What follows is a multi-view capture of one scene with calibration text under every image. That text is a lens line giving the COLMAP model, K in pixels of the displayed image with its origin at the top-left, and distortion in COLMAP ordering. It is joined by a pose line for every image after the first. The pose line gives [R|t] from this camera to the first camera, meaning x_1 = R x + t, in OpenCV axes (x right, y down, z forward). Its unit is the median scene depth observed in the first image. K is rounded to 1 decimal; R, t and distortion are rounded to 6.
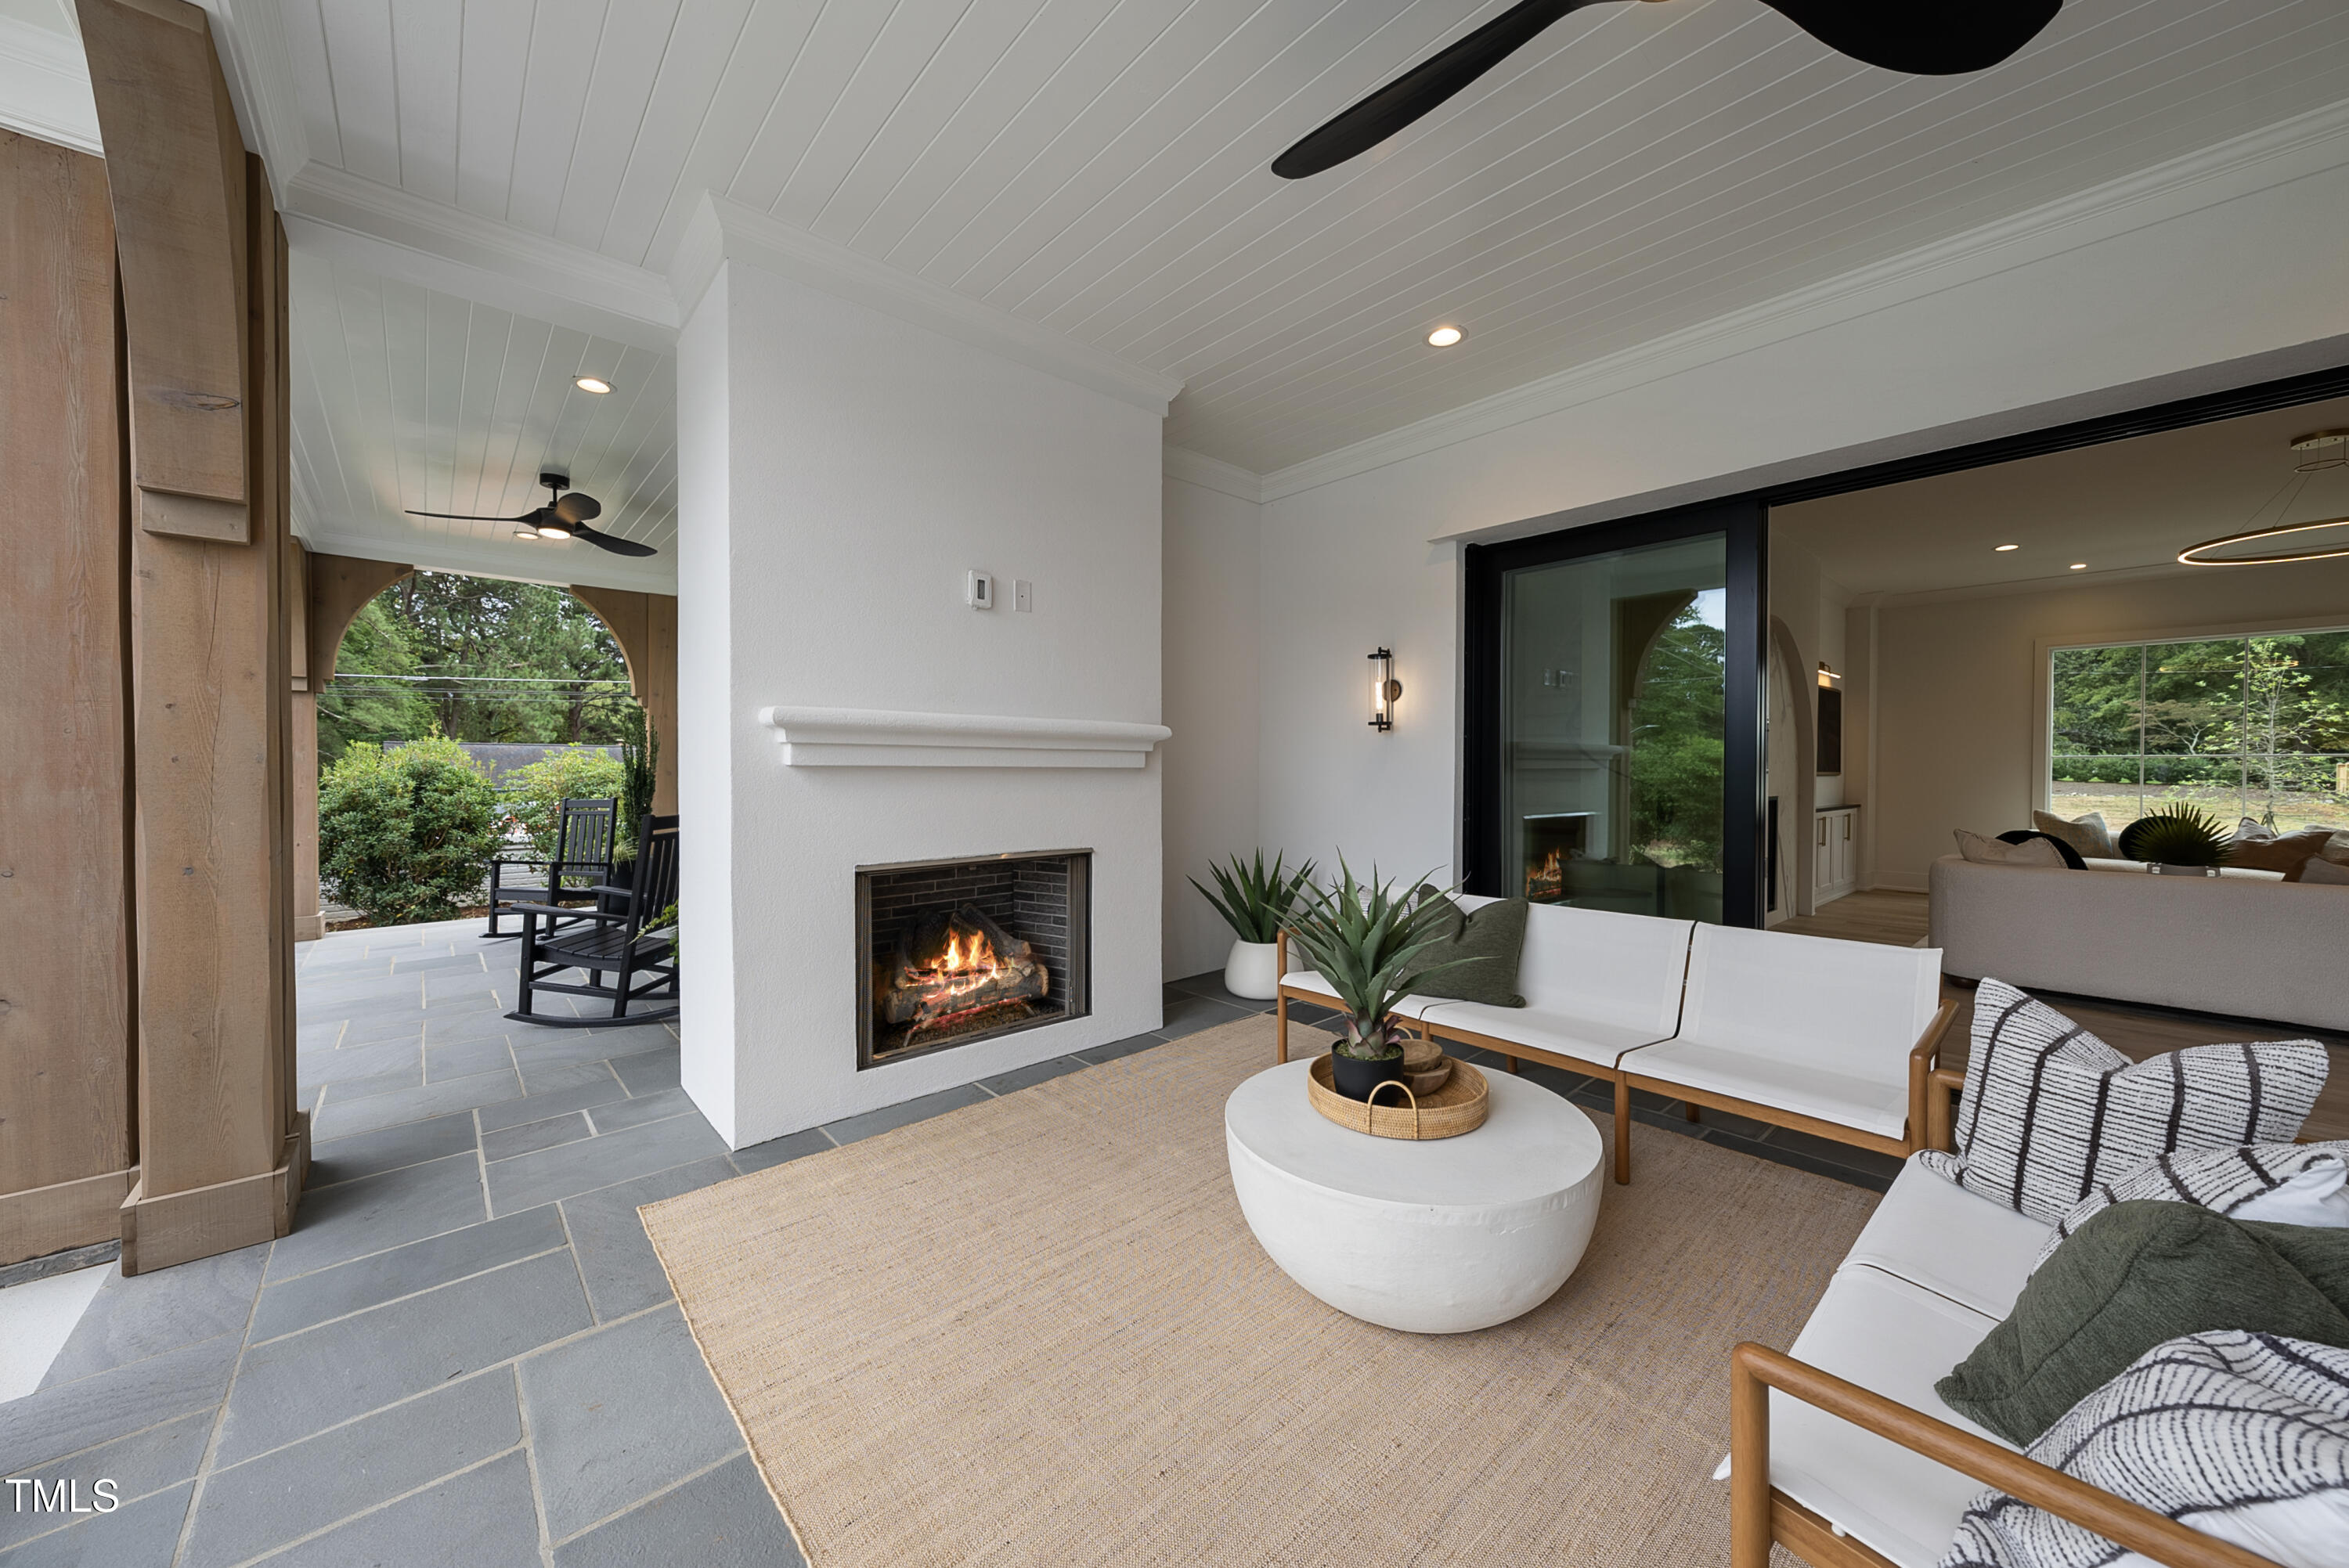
lens RADIAL K [[855.7, 0, 1173.9], [0, 855.7, 773.6], [0, 0, 1]] dist [-0.001400, -0.000117]
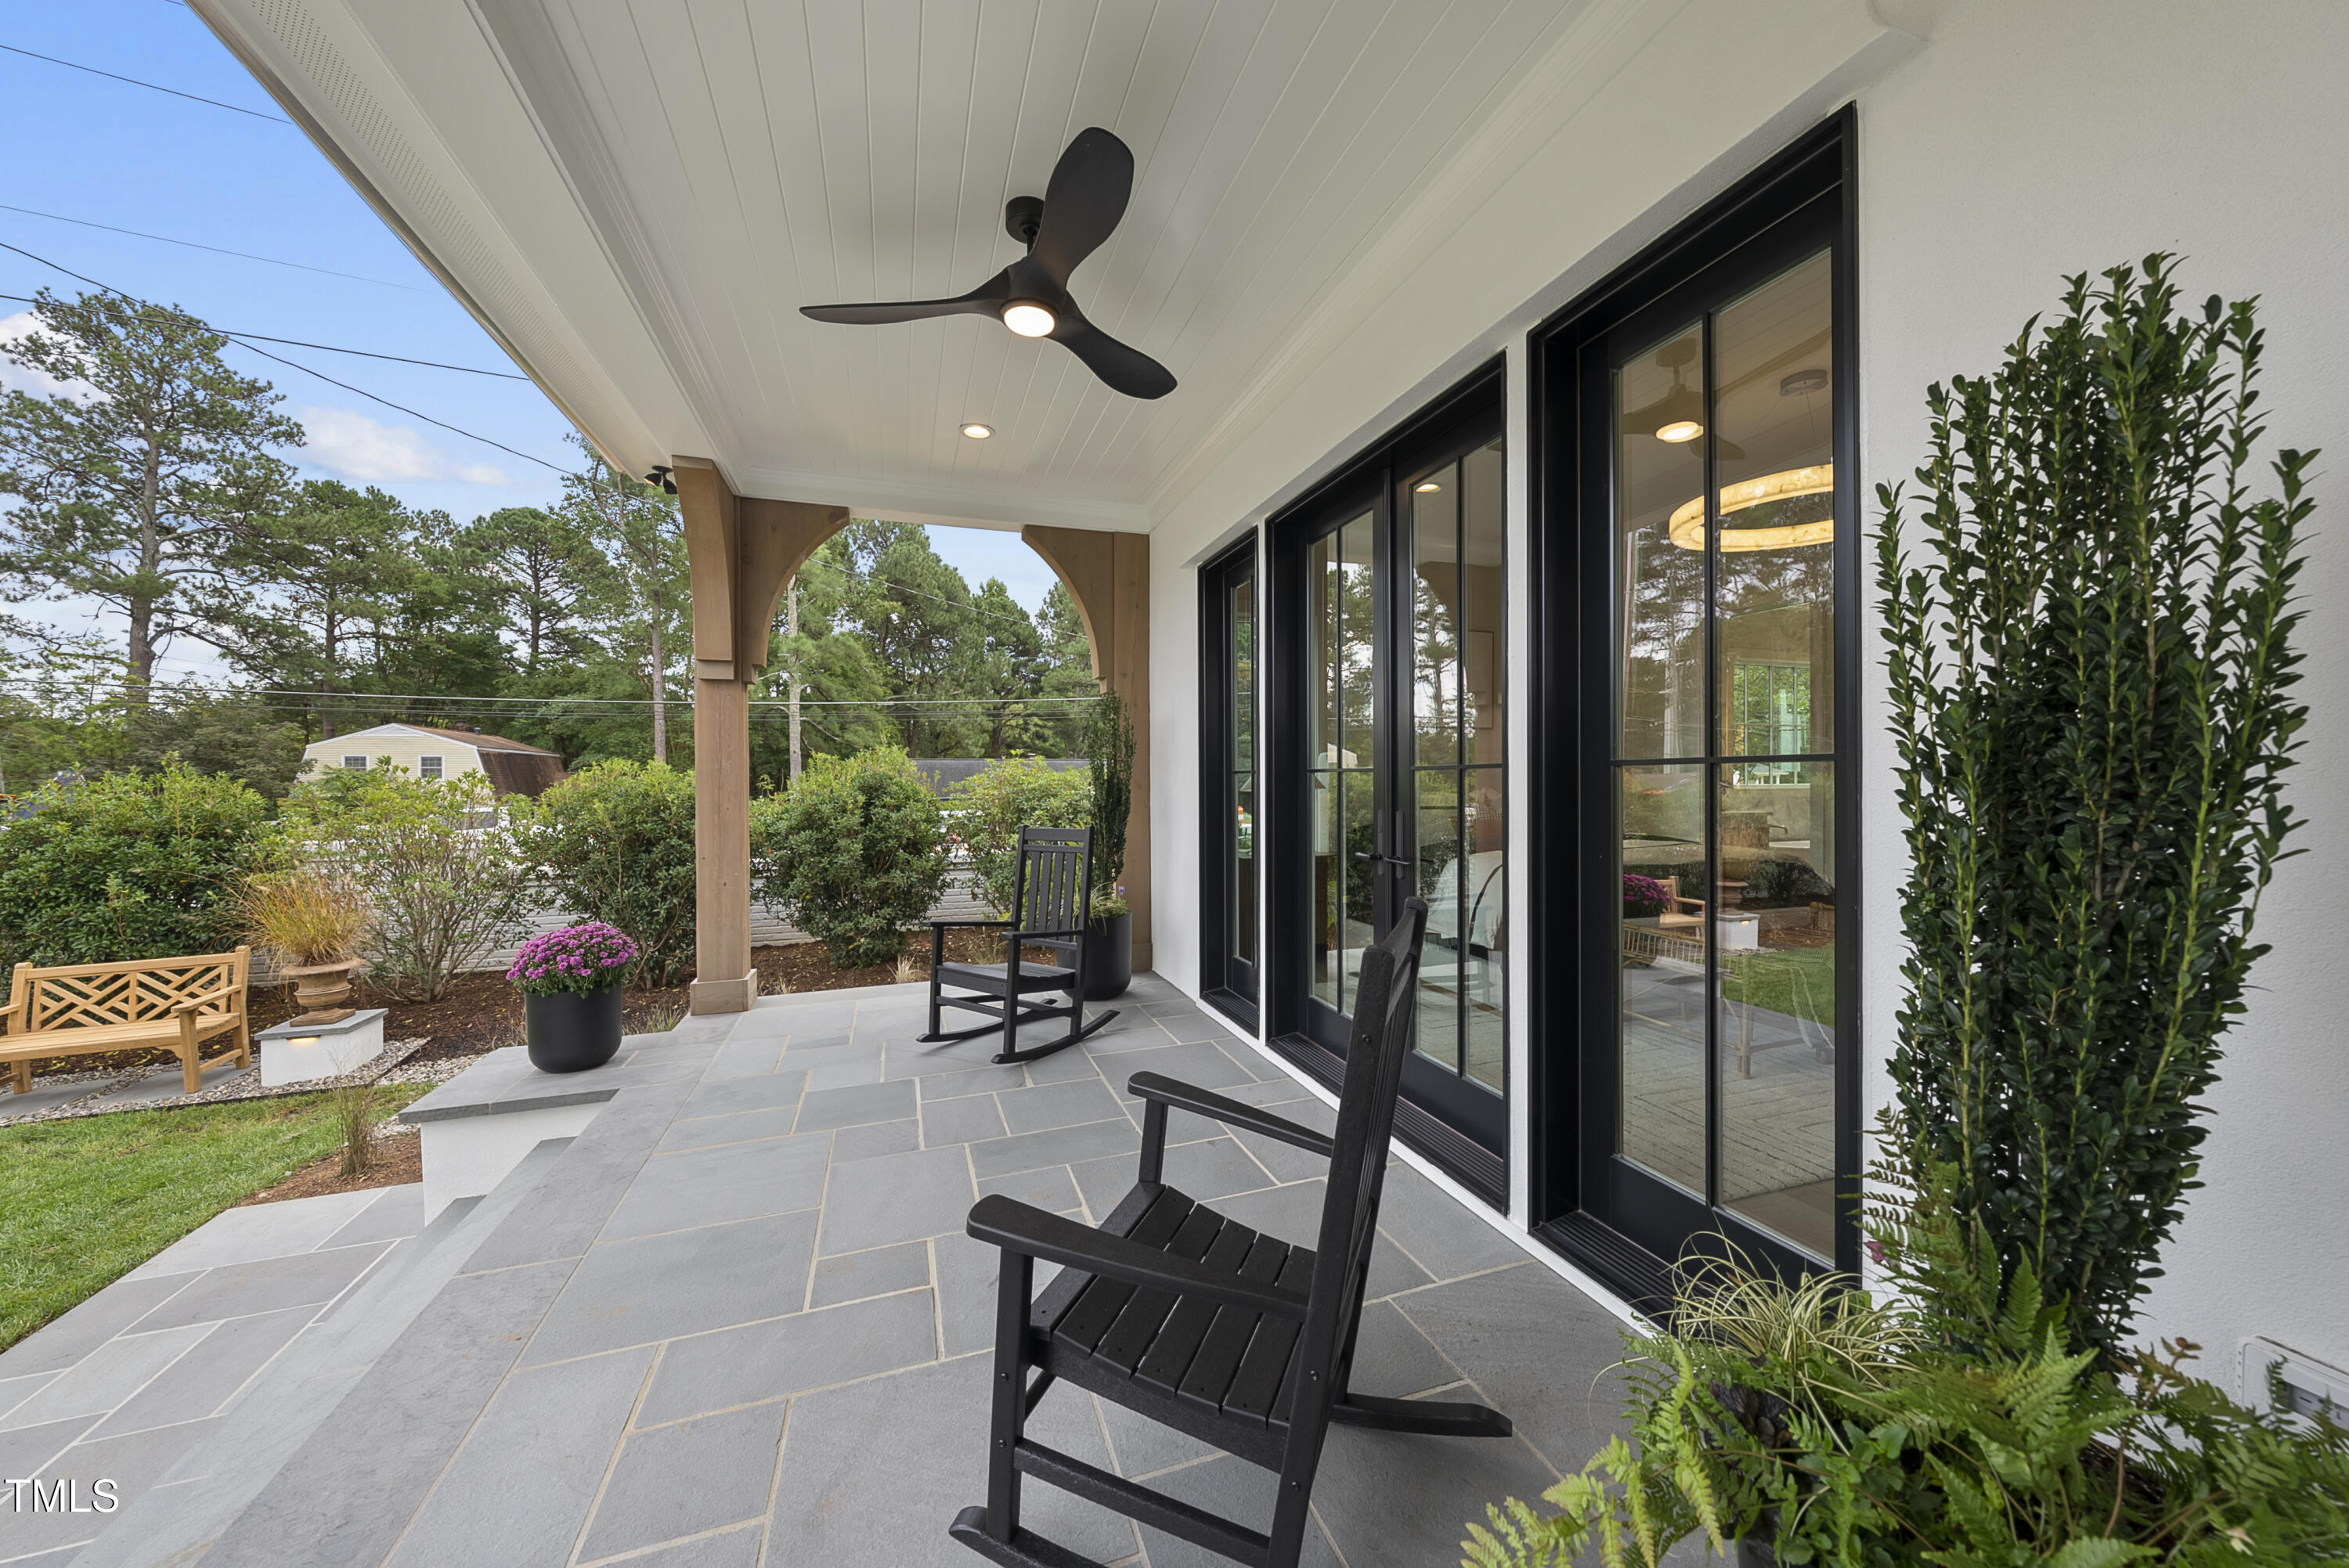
lens RADIAL K [[855.7, 0, 1173.9], [0, 855.7, 773.6], [0, 0, 1]] dist [-0.001400, -0.000117]
pose [[0.918794, -0.008702, -0.394641, -0.231958], [0.004621, 0.999926, -0.011289, -0.002272], [0.394710, 0.008549, 0.918766, 0.295510]]
